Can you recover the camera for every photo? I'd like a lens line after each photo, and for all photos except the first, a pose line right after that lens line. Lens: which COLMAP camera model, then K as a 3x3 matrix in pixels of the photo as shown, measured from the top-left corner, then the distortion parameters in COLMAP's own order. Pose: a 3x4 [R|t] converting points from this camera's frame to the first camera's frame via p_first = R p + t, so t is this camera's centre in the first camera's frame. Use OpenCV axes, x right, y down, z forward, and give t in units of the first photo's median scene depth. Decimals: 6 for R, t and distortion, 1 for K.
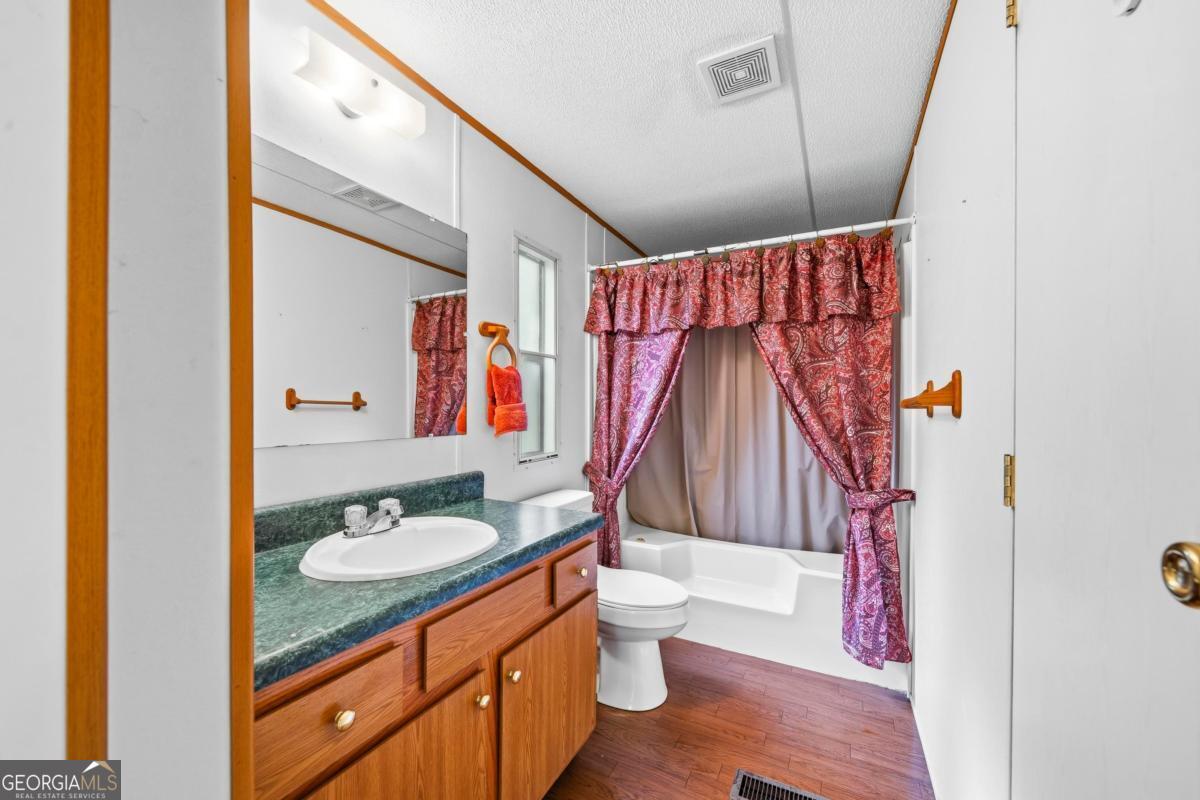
lens RADIAL K [[456.7, 0, 595.2], [0, 456.7, 409.9], [0, 0, 1]] dist [-0.009347, -0.000117]
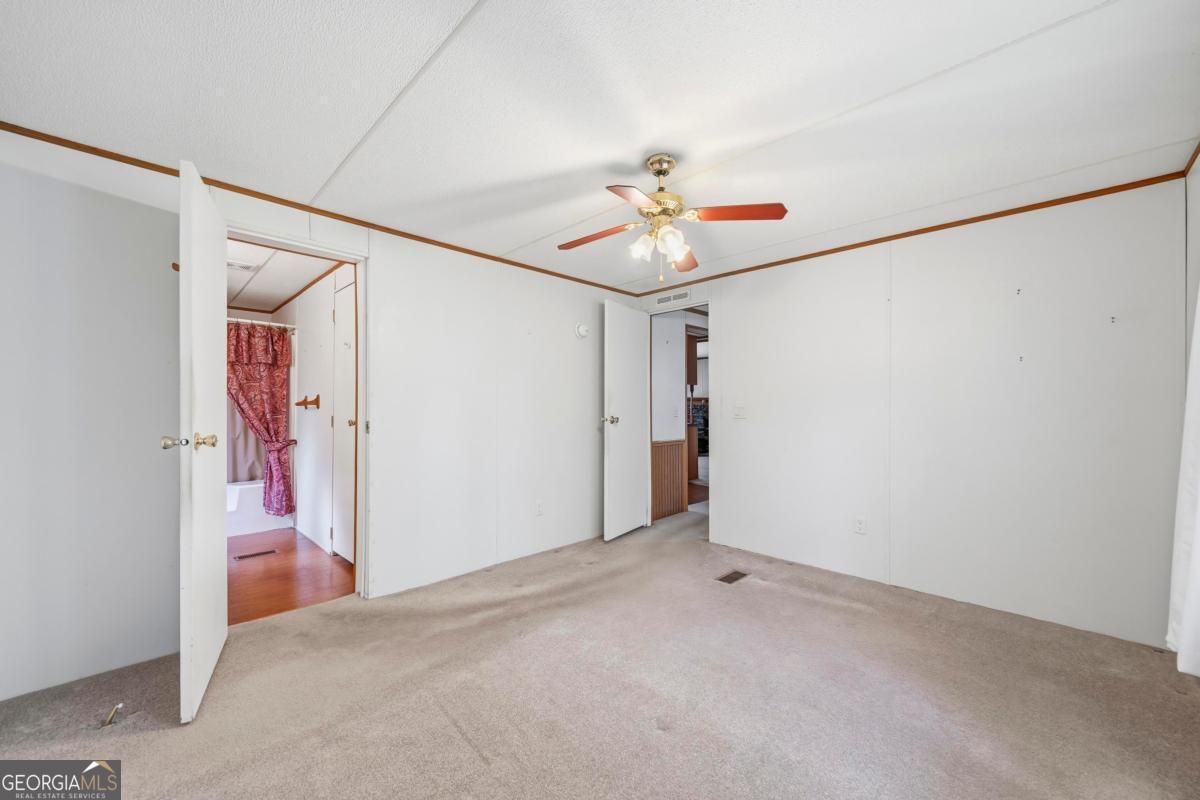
lens RADIAL K [[456.7, 0, 597.0], [0, 456.7, 405.6], [0, 0, 1]] dist [-0.009347, -0.000117]
pose [[0.282201, 0.006473, 0.959333, -1.111491], [-0.001011, 0.999979, -0.006450, 0.009015], [-0.959355, 0.000850, 0.282202, -1.159288]]
